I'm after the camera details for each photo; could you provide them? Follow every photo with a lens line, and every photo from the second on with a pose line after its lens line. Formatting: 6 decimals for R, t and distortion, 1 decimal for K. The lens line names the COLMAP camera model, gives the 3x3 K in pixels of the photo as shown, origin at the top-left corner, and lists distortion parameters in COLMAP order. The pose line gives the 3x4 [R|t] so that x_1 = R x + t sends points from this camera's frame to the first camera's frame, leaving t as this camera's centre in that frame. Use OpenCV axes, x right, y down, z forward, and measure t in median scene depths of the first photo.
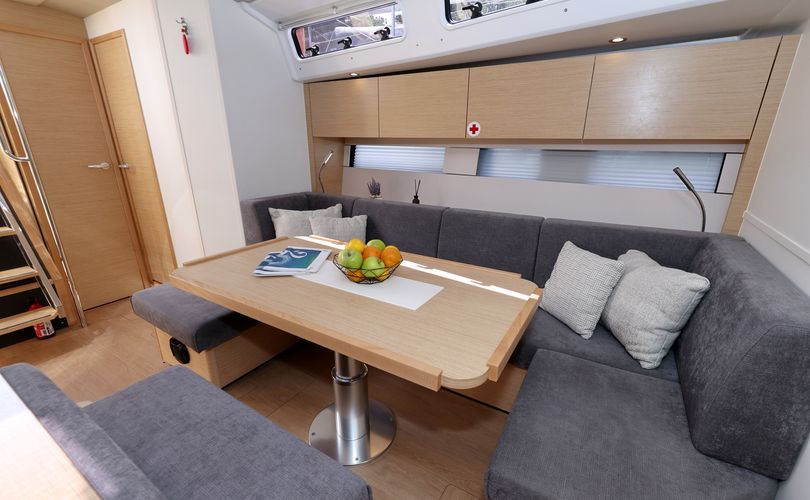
lens RADIAL K [[345.8, 0, 408.3], [0, 345.8, 251.9], [0, 0, 1]] dist [-0.000947, 0.000045]
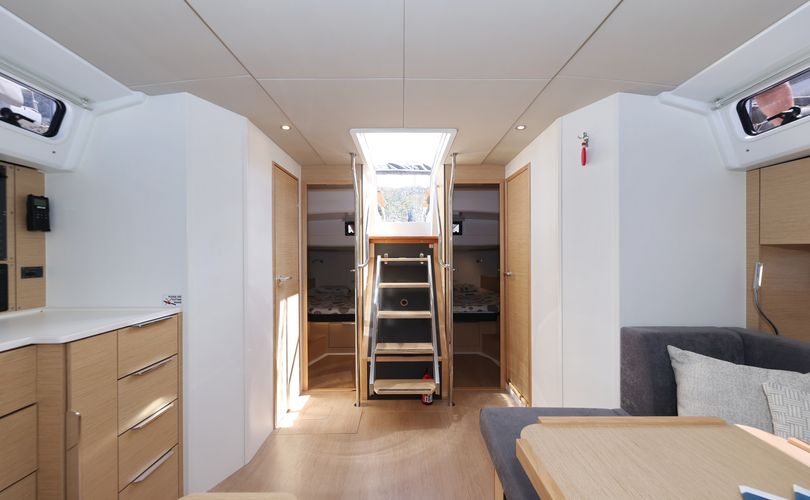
lens RADIAL K [[308.4, 0, 395.2], [0, 308.4, 256.4], [0, 0, 1]] dist [-0.000284, -0.000036]
pose [[0.509185, 0.005556, -0.860639, -0.157720], [-0.256587, 0.955486, -0.145638, -0.069170], [0.821519, 0.294985, 0.487944, 0.213727]]
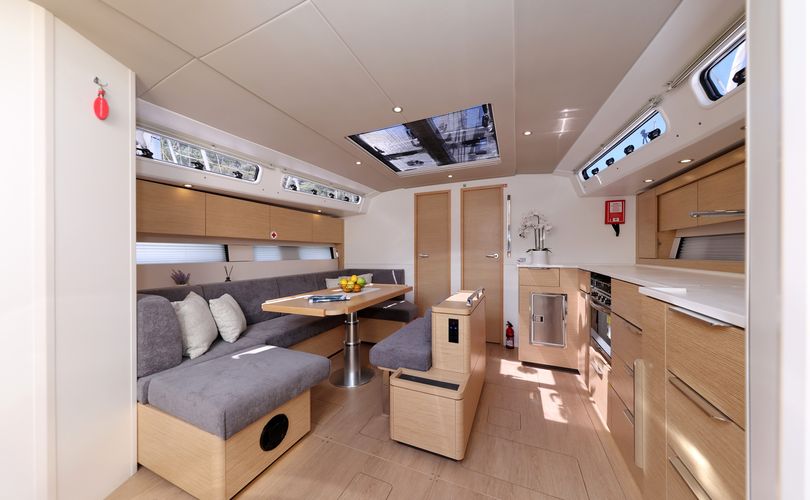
lens RADIAL K [[253.0, 0, 421.0], [0, 253.0, 234.0], [0, 0, 1]] dist [0.003508, -0.000063]
pose [[-0.226227, 0.074923, 0.971189, -1.239462], [0.305296, 0.952255, -0.002347, -0.090798], [-0.924995, 0.295969, -0.238299, 0.505803]]
